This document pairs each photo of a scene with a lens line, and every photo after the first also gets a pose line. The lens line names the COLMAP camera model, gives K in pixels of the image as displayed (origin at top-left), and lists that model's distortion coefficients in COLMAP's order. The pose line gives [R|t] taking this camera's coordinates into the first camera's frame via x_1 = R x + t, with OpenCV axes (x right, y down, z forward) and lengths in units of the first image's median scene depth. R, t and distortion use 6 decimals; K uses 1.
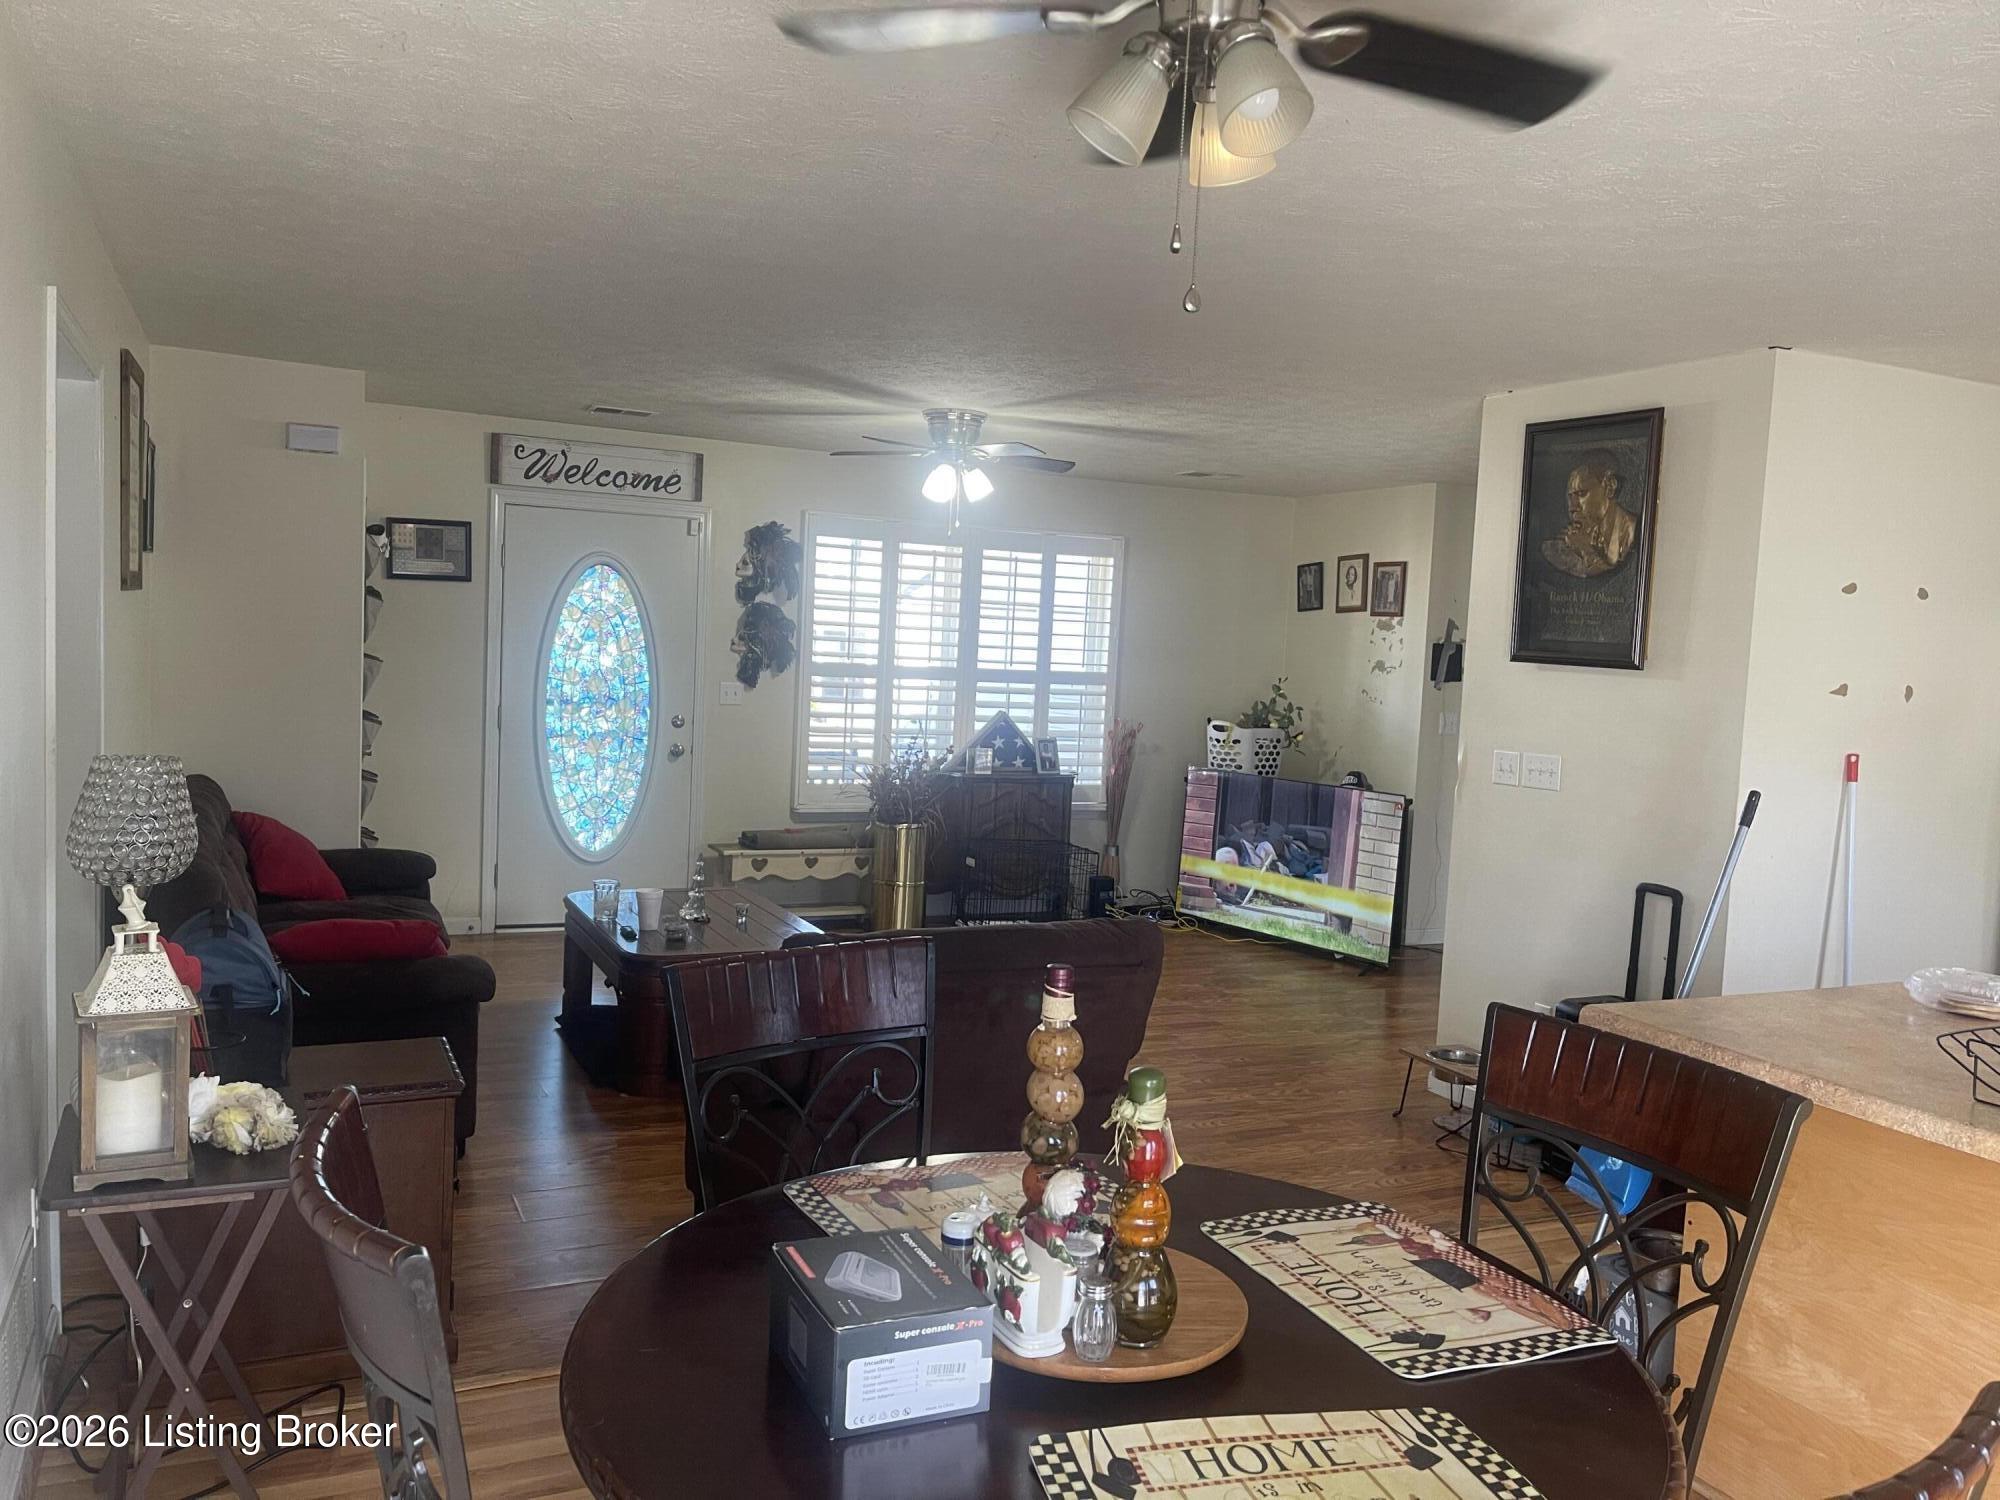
lens RADIAL K [[1493.7, 0, 1005.7], [0, 1493.7, 756.9], [0, 0, 1]] dist [0.071436, -0.087820]
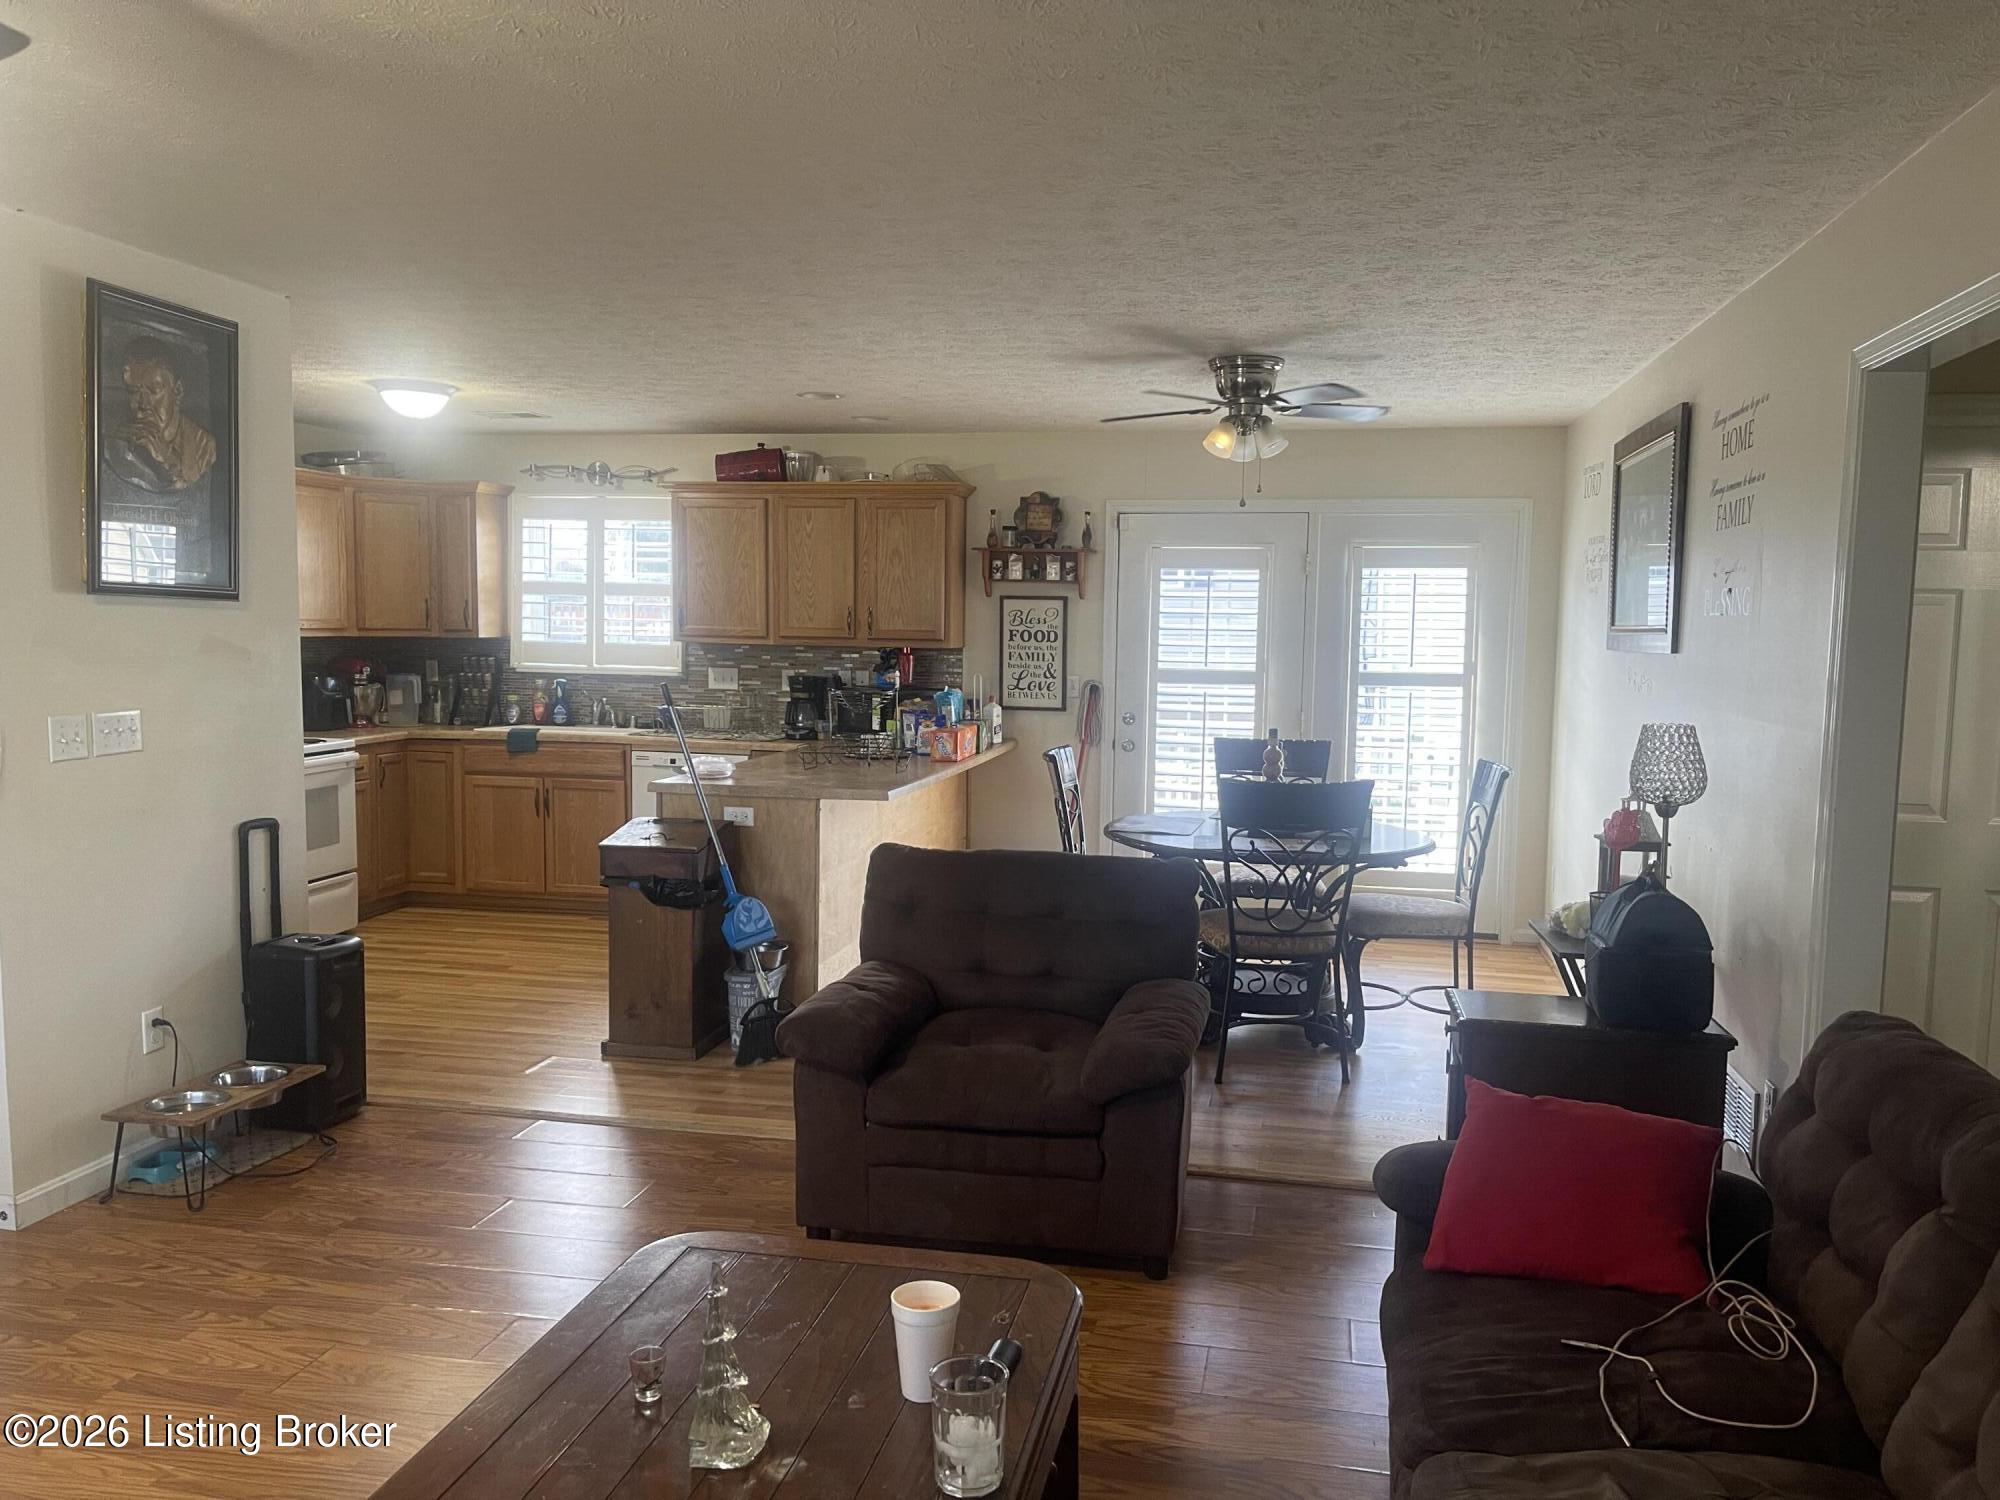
lens RADIAL K [[1493.7, 0, 996.3], [0, 1493.7, 762.7], [0, 0, 1]] dist [0.071436, -0.087820]
pose [[-0.776231, -0.119660, 0.618988, -0.542800], [-0.005271, 0.983020, 0.183422, -0.134645], [-0.630426, 0.139116, -0.763682, 1.430867]]
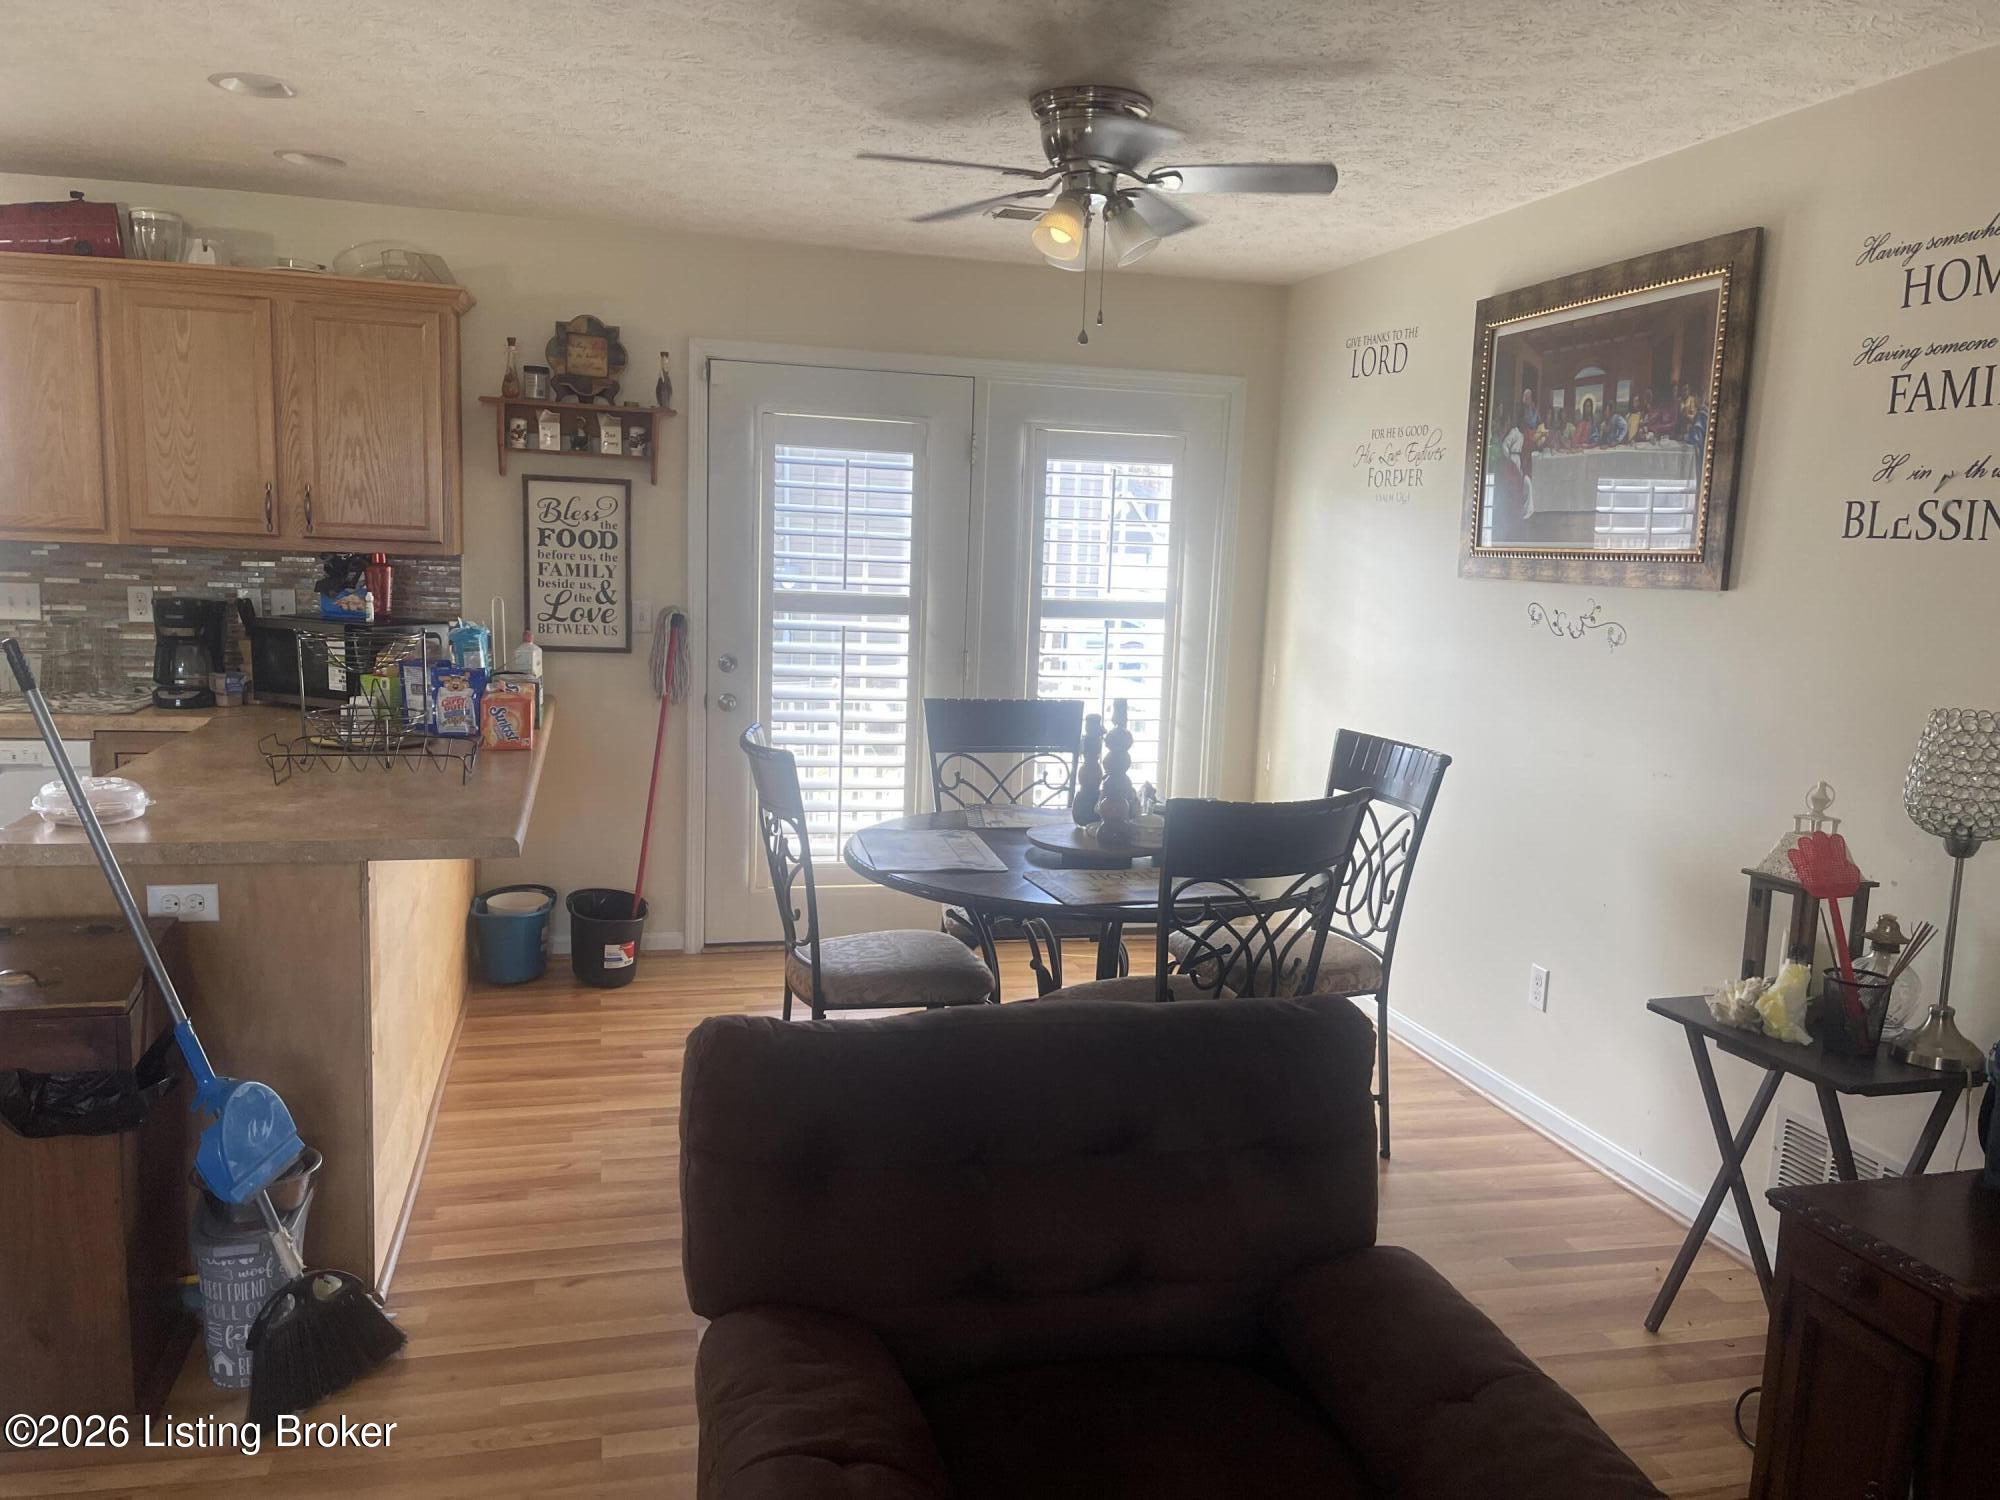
lens RADIAL K [[1493.7, 0, 982.7], [0, 1493.7, 762.5], [0, 0, 1]] dist [0.071436, -0.087820]
pose [[-0.972078, -0.117392, 0.203182, -0.067374], [-0.069252, 0.970821, 0.229589, -0.083878], [-0.224205, 0.209108, -0.951844, 1.137083]]
